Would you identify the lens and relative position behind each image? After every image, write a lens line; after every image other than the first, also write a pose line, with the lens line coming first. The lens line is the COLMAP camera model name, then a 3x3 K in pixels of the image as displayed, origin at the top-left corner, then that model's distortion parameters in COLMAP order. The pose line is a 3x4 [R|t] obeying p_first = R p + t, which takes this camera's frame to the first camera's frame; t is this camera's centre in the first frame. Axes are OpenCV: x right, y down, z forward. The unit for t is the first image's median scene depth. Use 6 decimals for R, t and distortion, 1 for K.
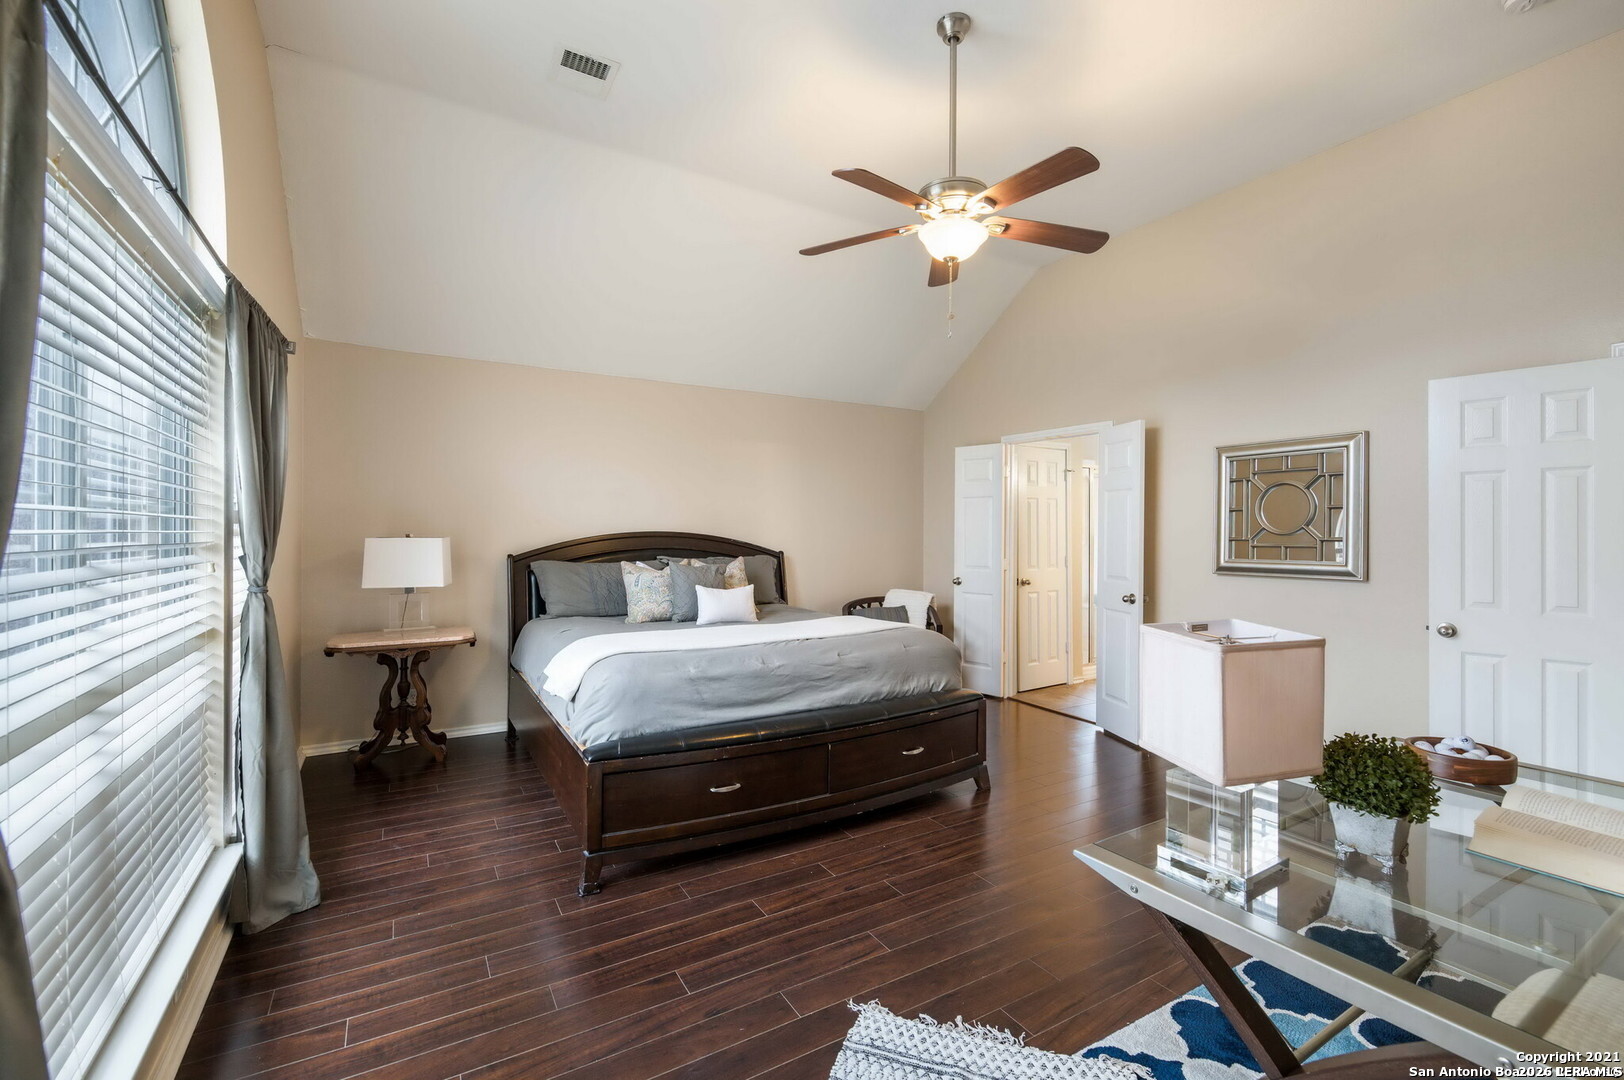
lens RADIAL K [[695.9, 0, 821.9], [0, 695.9, 536.1], [0, 0, 1]] dist [0.017349, -0.008830]
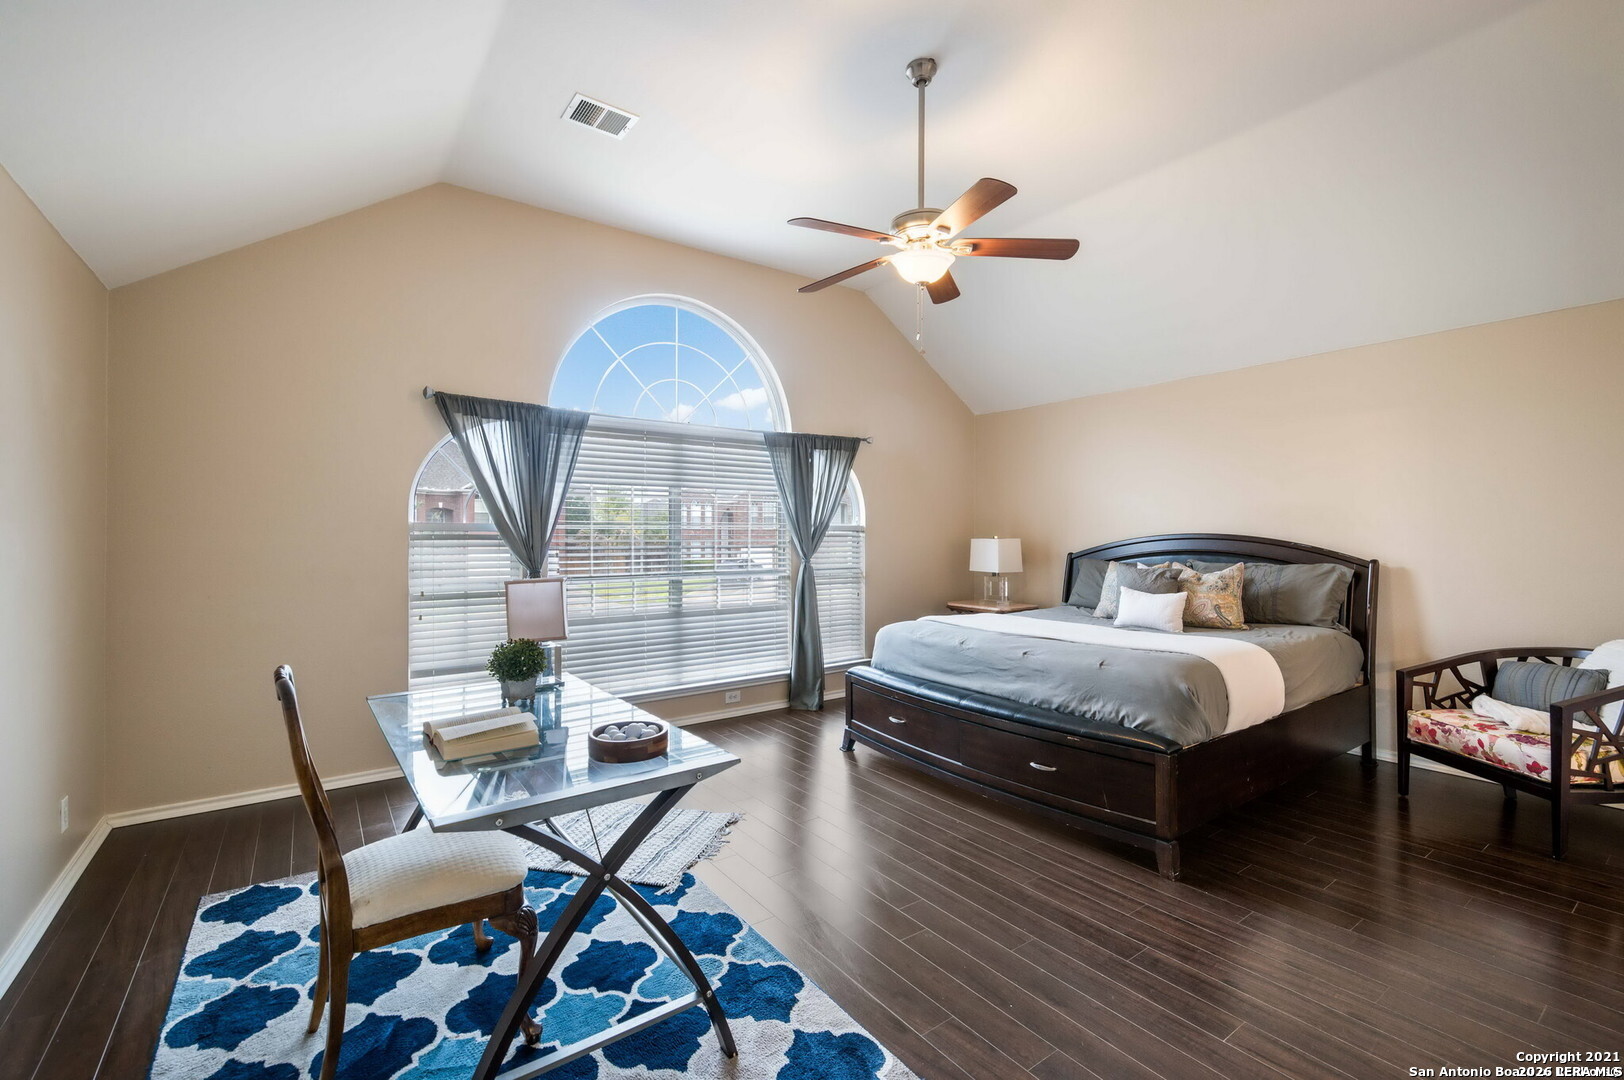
lens RADIAL K [[695.9, 0, 821.9], [0, 695.9, 536.1], [0, 0, 1]] dist [0.017349, -0.008830]
pose [[0.094110, -0.002091, -0.995560, 0.953623], [-0.004533, 0.999987, -0.002529, 0.001759], [0.995551, 0.004750, 0.094100, 0.563366]]
